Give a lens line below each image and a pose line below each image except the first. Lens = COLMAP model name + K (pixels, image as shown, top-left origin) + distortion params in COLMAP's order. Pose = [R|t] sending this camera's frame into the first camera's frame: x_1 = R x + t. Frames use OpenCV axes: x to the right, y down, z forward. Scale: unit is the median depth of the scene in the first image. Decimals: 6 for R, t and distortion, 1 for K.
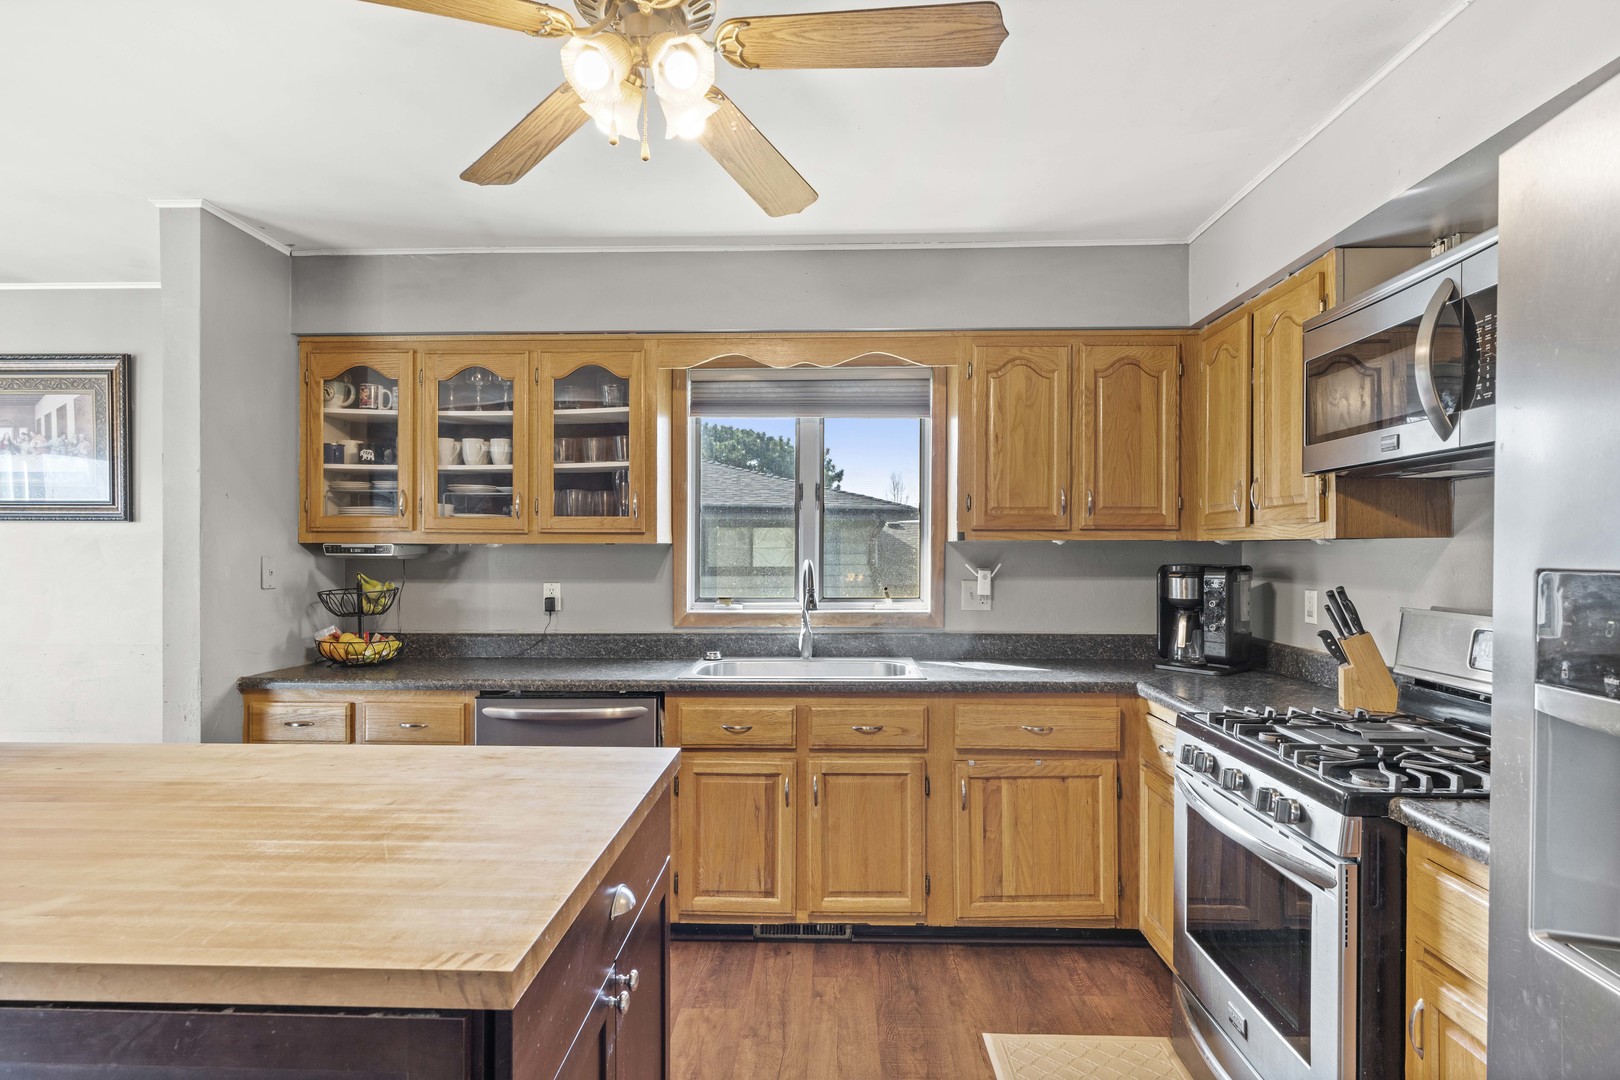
lens RADIAL K [[879.7, 0, 809.0], [0, 879.7, 556.7], [0, 0, 1]] dist [-0.018592, -0.000276]
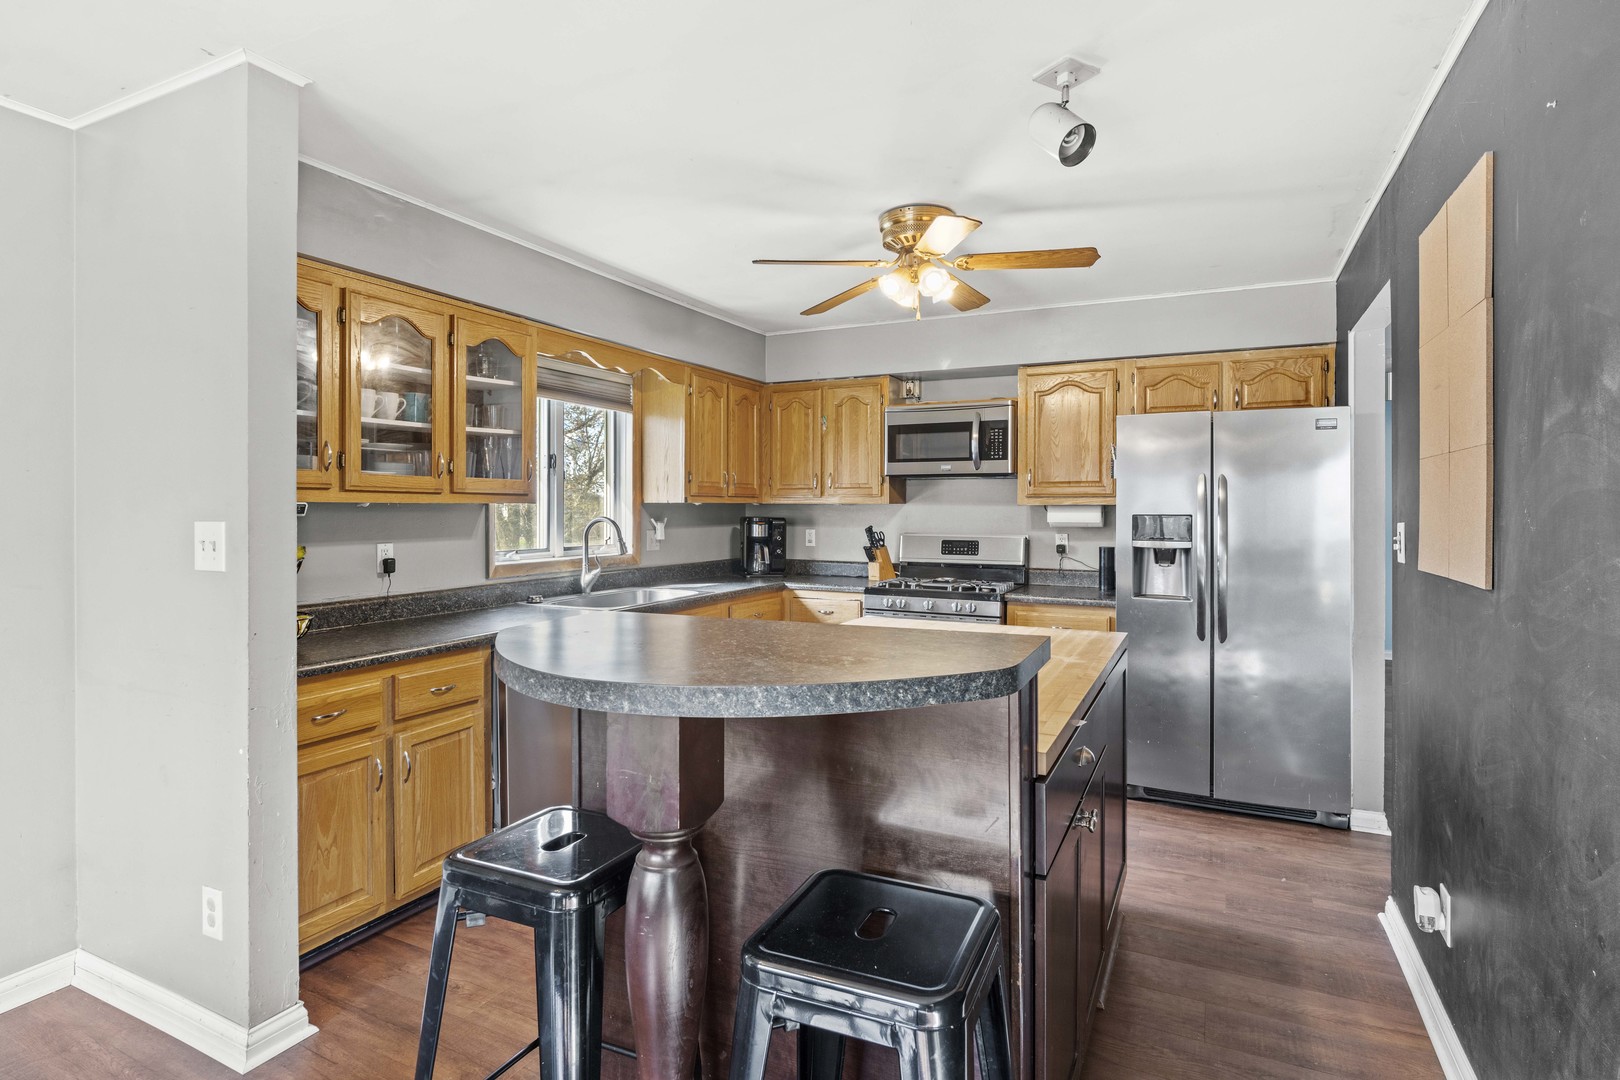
lens RADIAL K [[831.4, 0, 810.7], [0, 831.4, 513.1], [0, 0, 1]] dist [-0.023266, 0.014678]
pose [[0.416796, -0.006575, 0.908976, -0.988706], [0.004486, 0.999977, 0.005176, -0.006398], [-0.908989, 0.001920, 0.416815, 0.210440]]
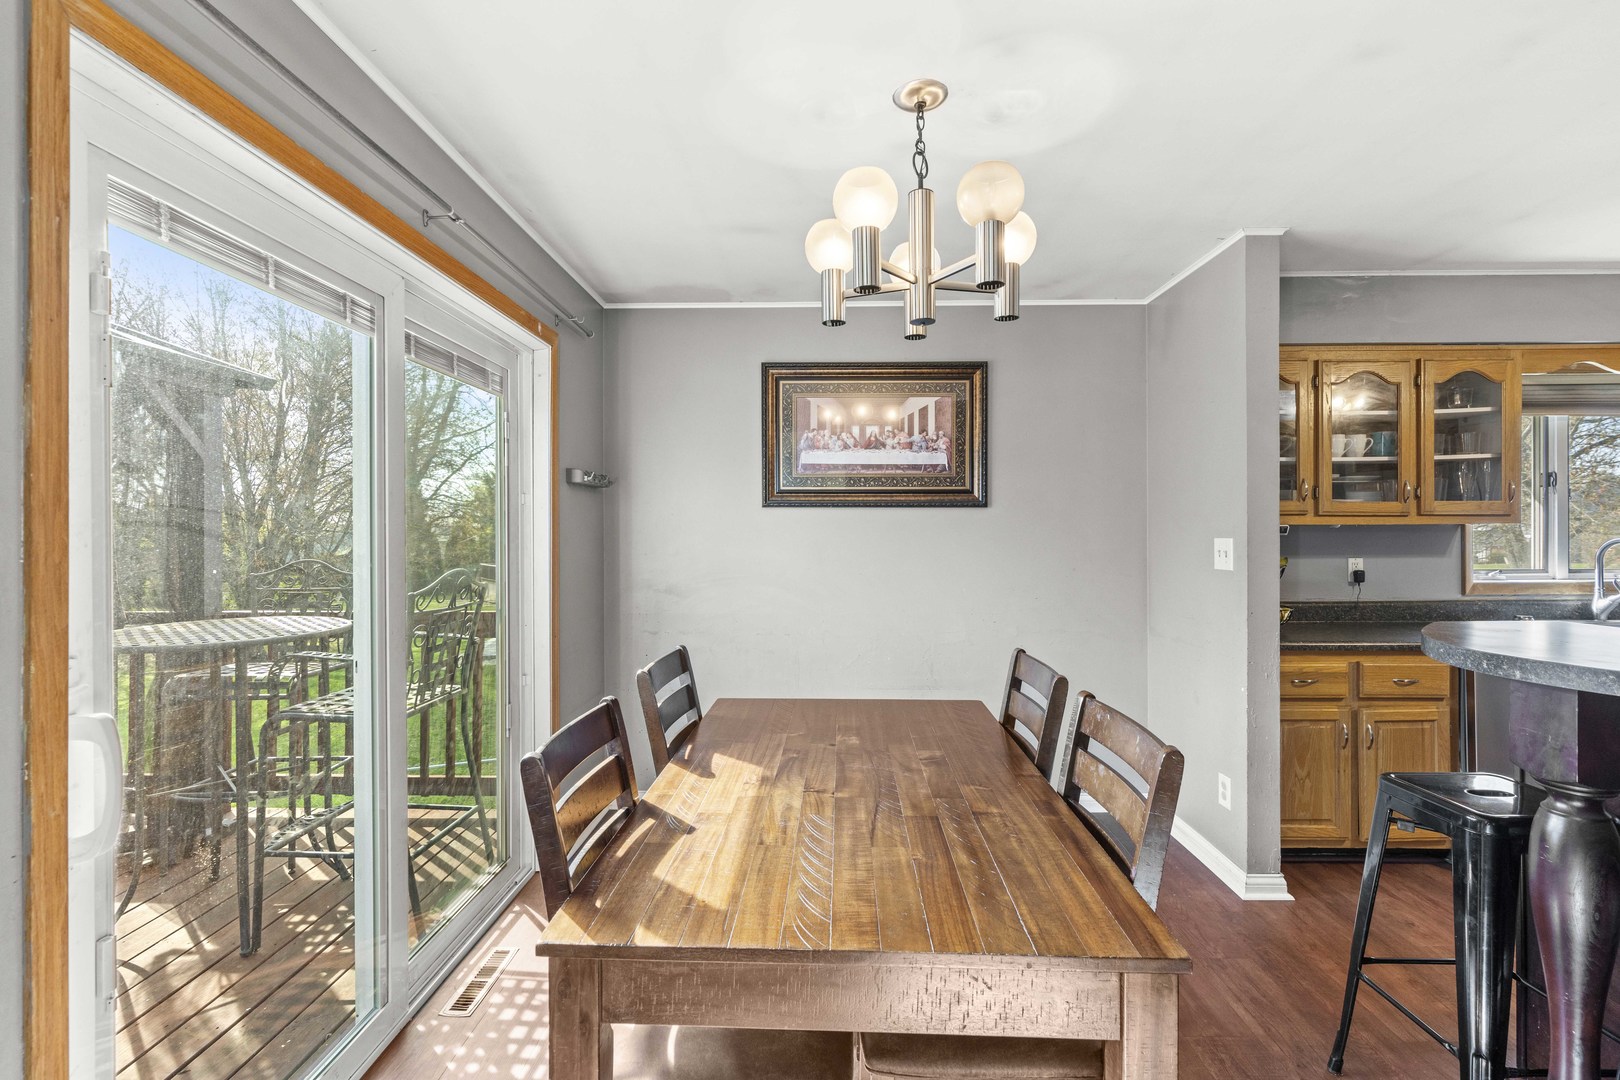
lens RADIAL K [[730.7, 0, 807.6], [0, 730.7, 530.9], [0, 0, 1]] dist [-0.006248, -0.000058]
pose [[0.999970, -0.006275, 0.004586, -1.099161], [0.006298, 0.999968, -0.004989, -0.006352], [-0.004554, 0.005017, 0.999977, 0.035681]]
